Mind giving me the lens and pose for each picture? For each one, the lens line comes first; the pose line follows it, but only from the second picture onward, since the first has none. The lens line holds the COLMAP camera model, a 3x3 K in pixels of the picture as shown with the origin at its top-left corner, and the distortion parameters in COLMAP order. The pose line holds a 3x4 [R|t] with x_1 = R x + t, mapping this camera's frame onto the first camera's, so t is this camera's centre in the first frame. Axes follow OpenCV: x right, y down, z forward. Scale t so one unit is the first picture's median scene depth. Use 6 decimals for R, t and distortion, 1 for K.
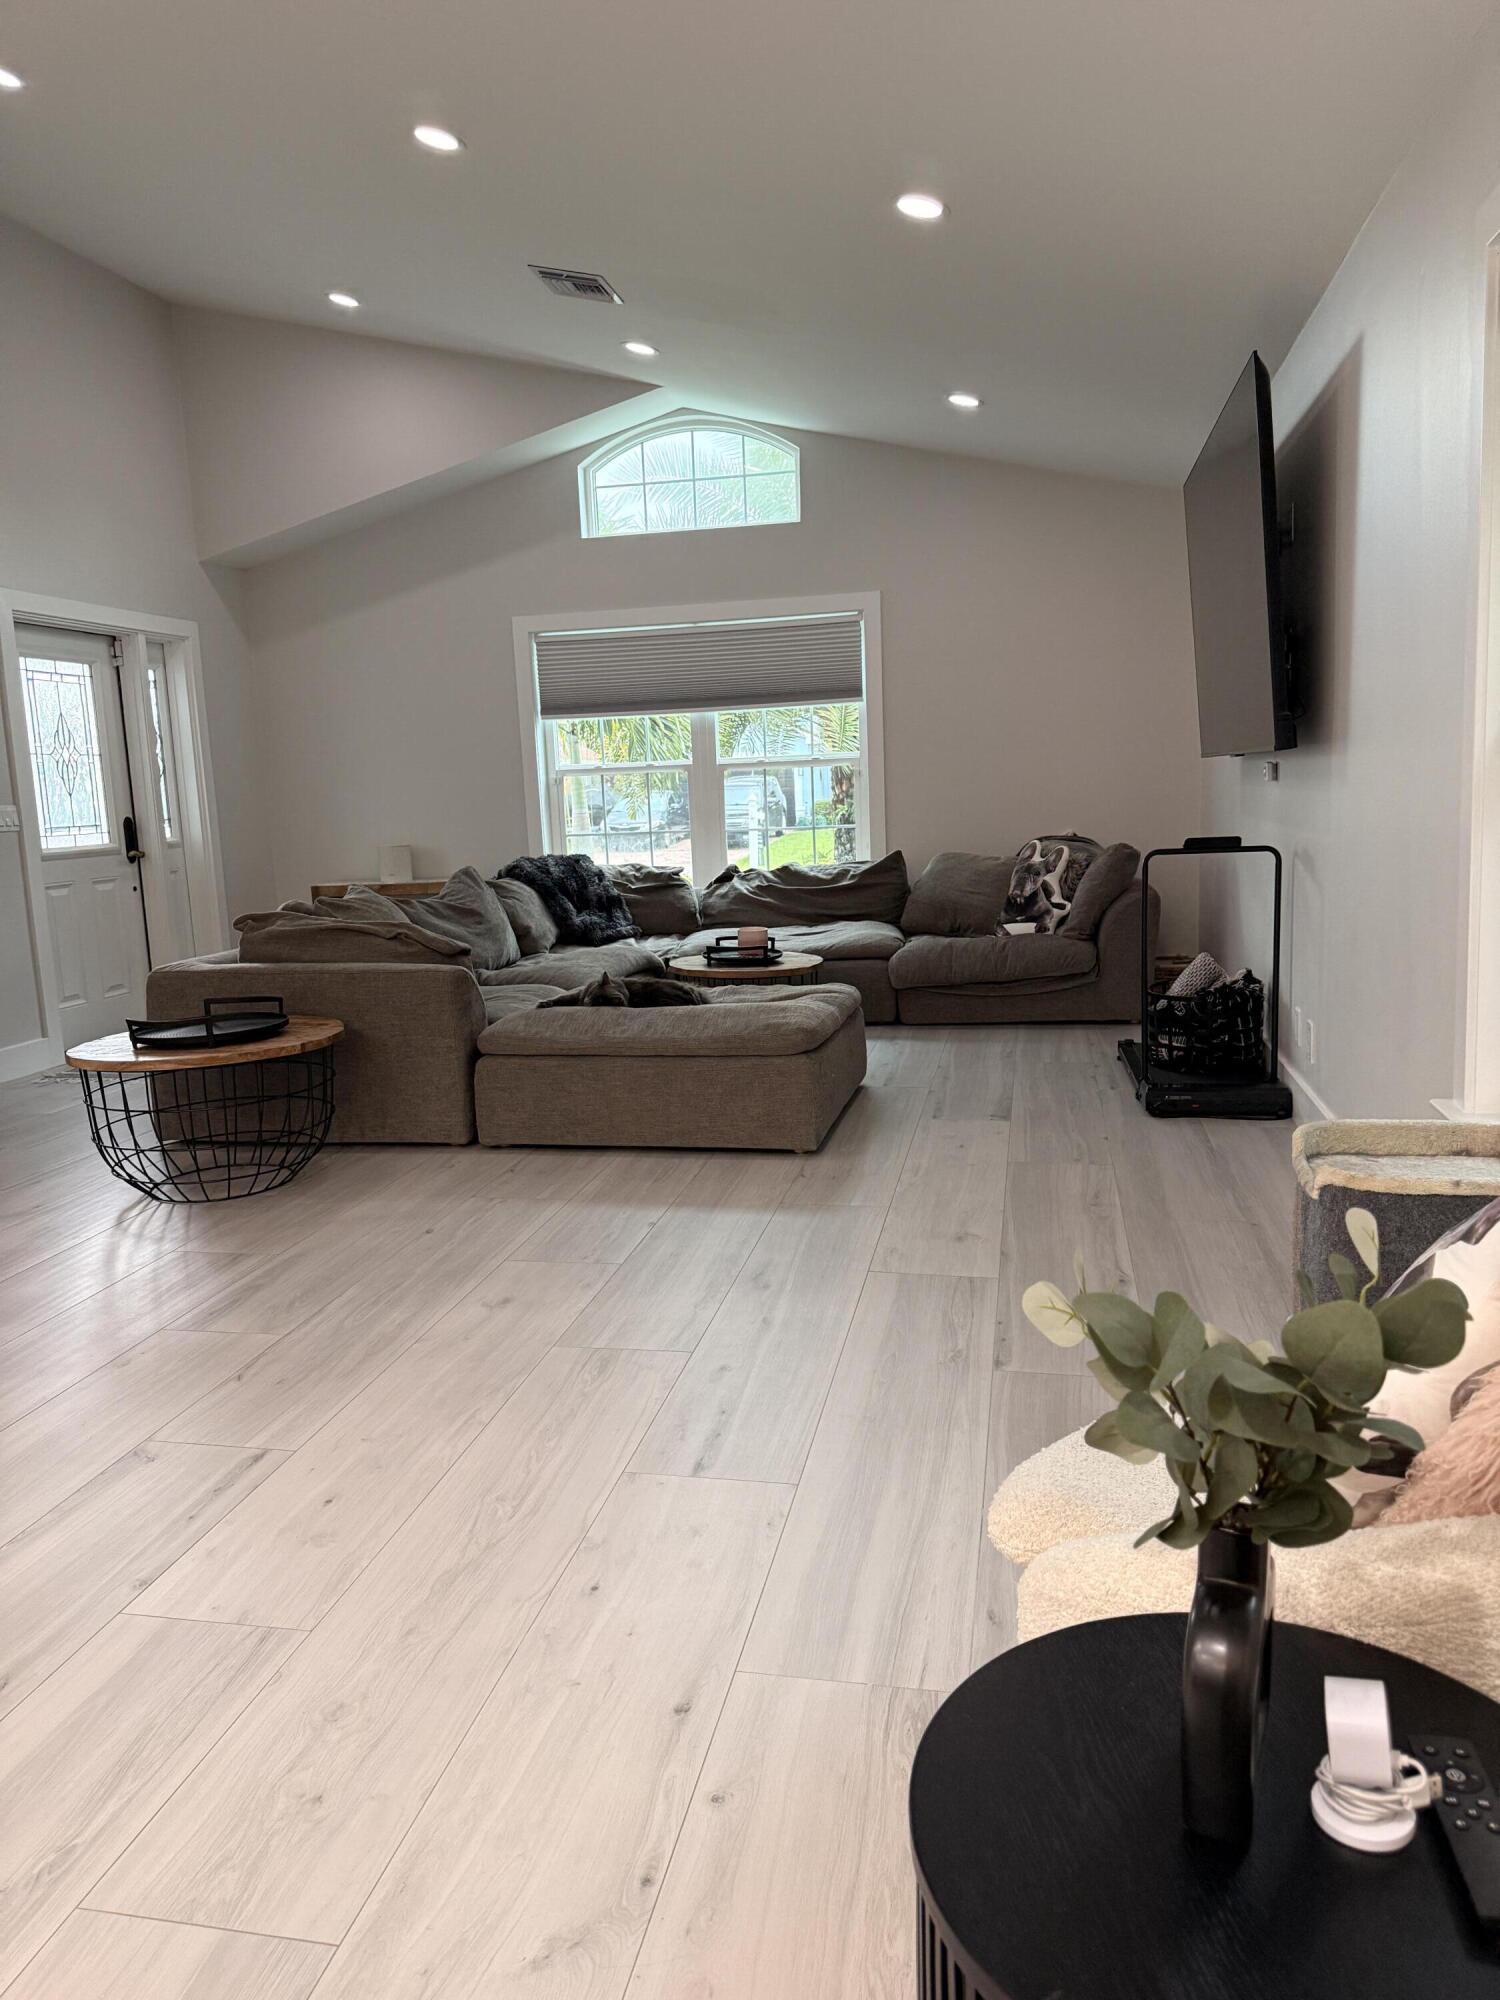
lens RADIAL K [[1397.7, 0, 750.0], [0, 1397.7, 1000.0], [0, 0, 1]] dist [0.122993, -0.190094]
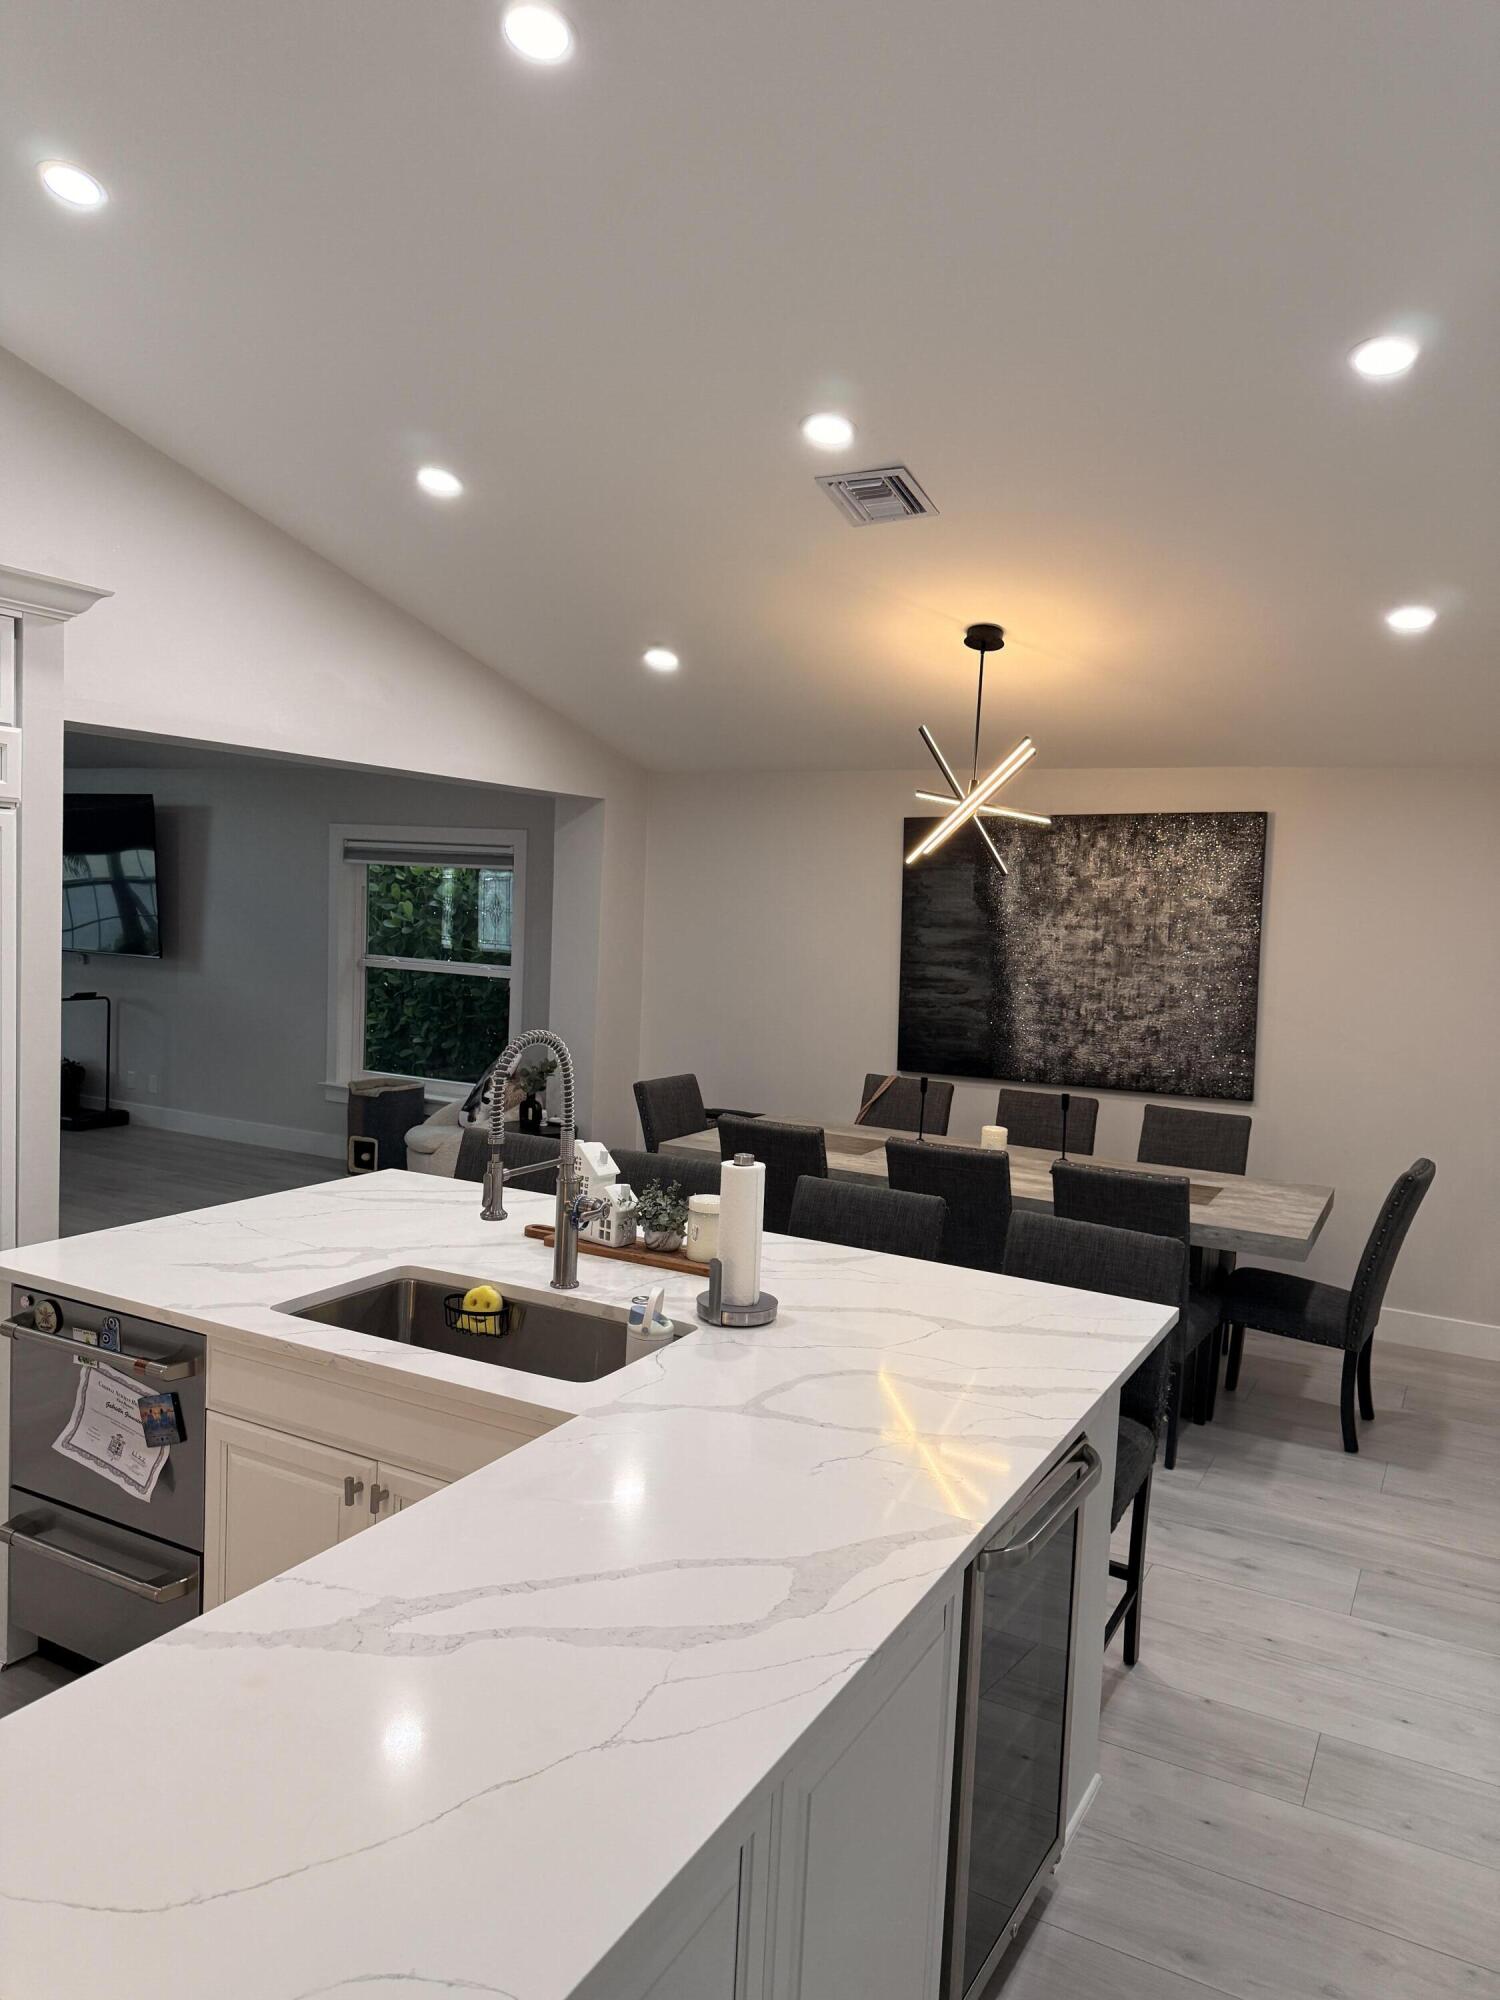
lens RADIAL K [[1397.7, 0, 750.0], [0, 1397.7, 1000.0], [0, 0, 1]] dist [0.122993, -0.190094]
pose [[0.280764, -0.020393, 0.959560, -0.986539], [0.091399, 0.995799, -0.005580, -0.003441], [-0.955415, 0.089270, 0.281448, -0.358508]]
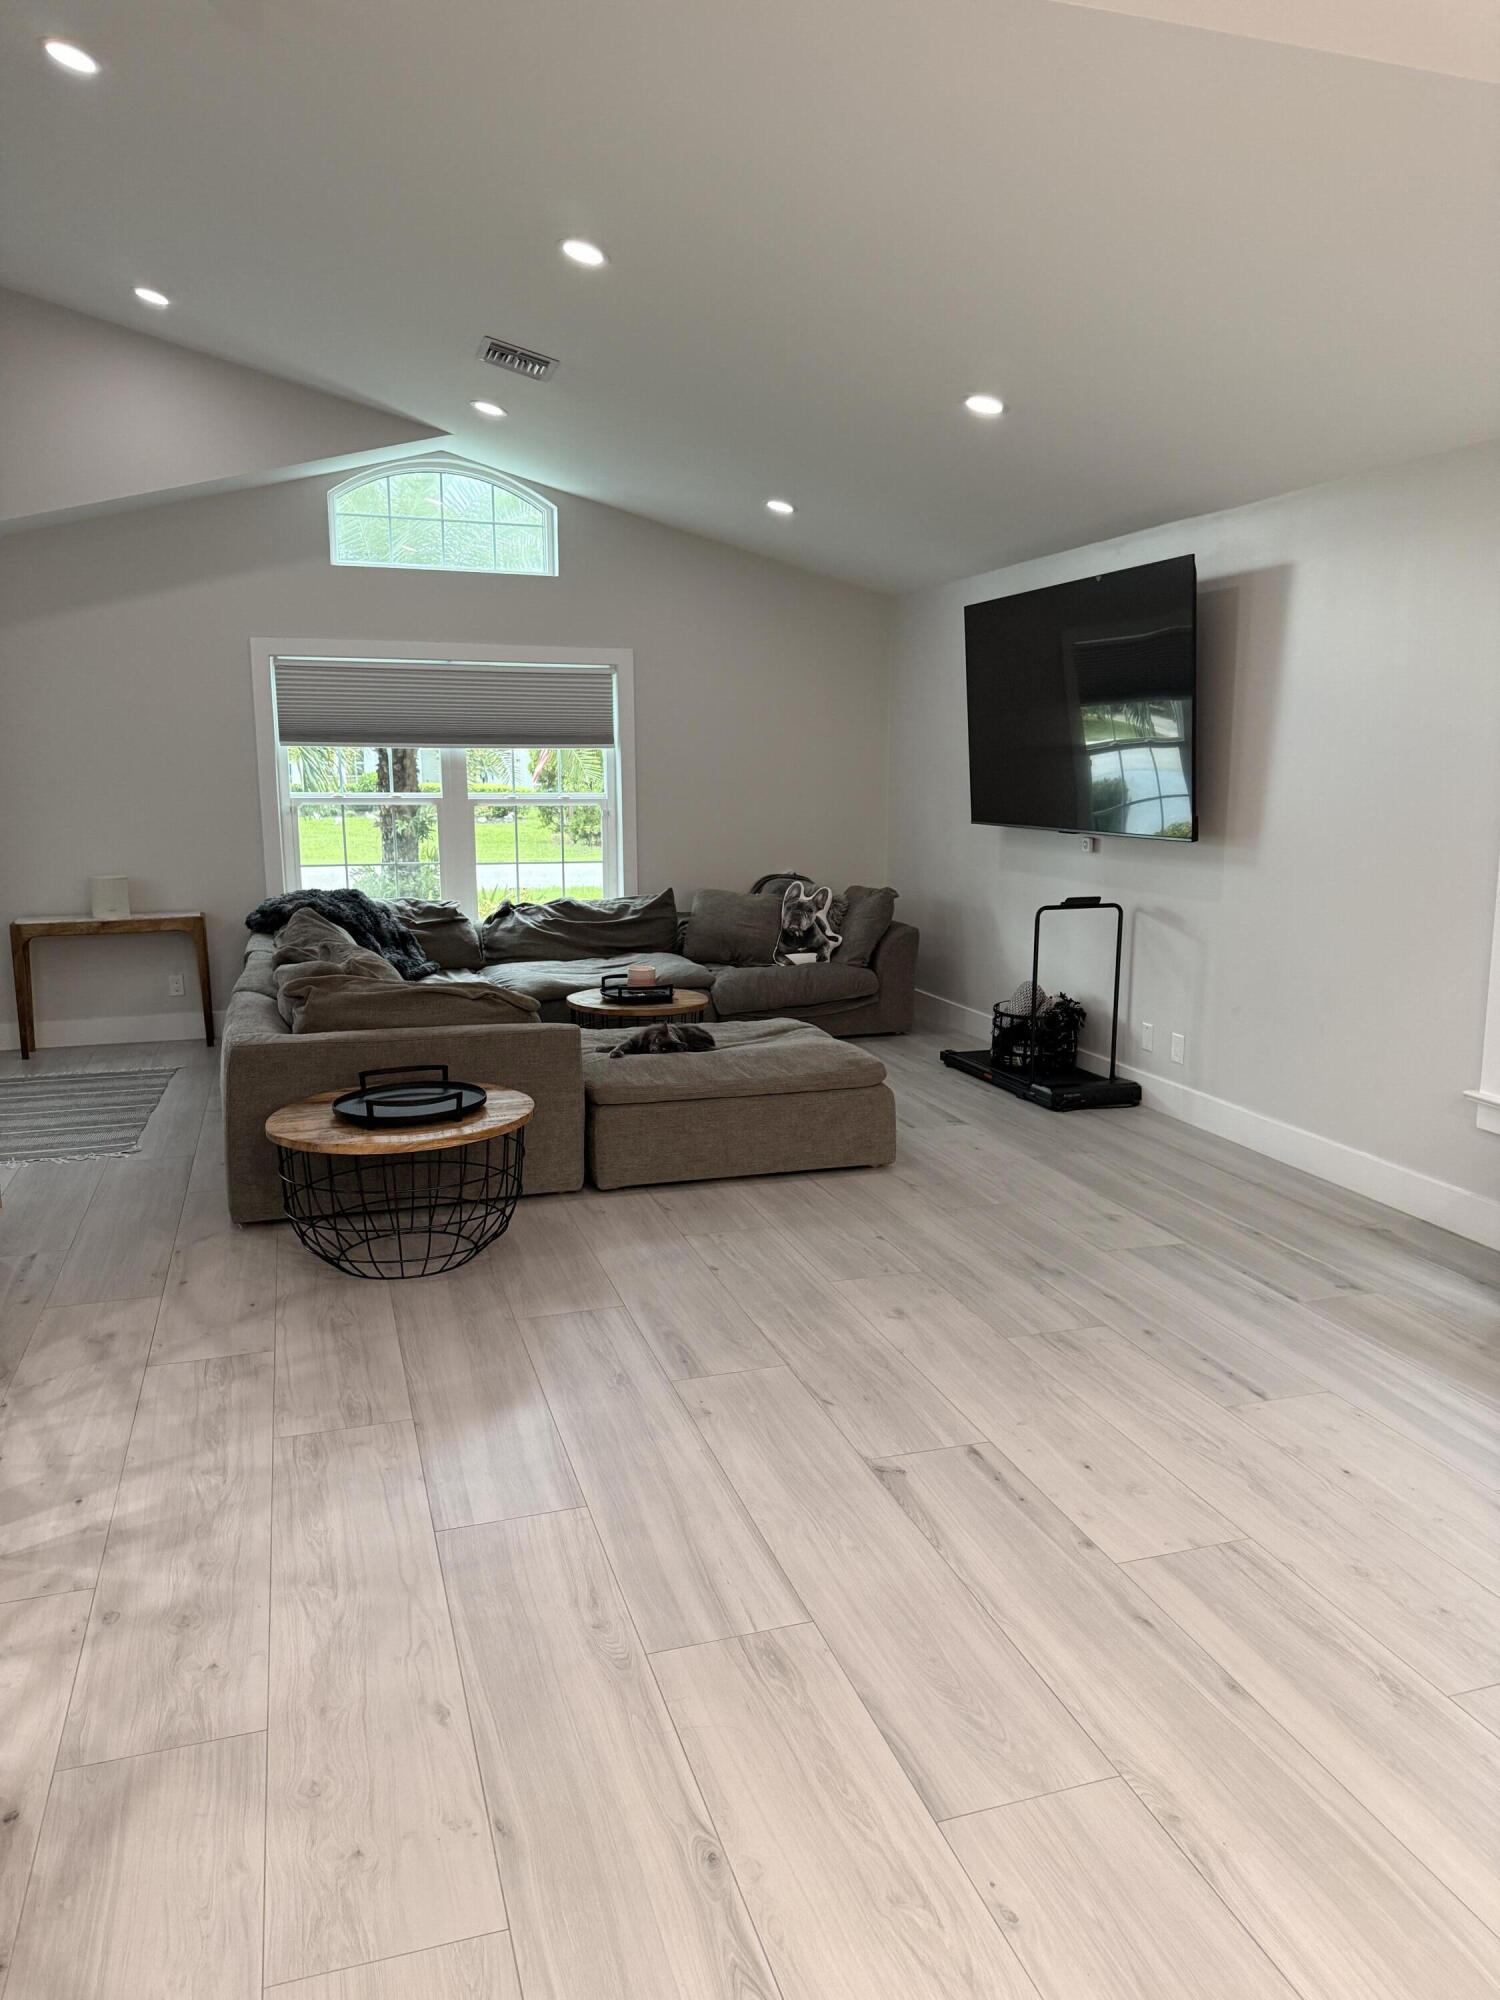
lens RADIAL K [[1397.7, 0, 750.0], [0, 1397.7, 1000.0], [0, 0, 1]] dist [0.122993, -0.190094]
pose [[0.868119, -0.042504, 0.494532, -0.426466], [0.038165, 0.999093, 0.018874, -0.039686], [-0.494886, 0.002489, 0.868954, 0.007856]]
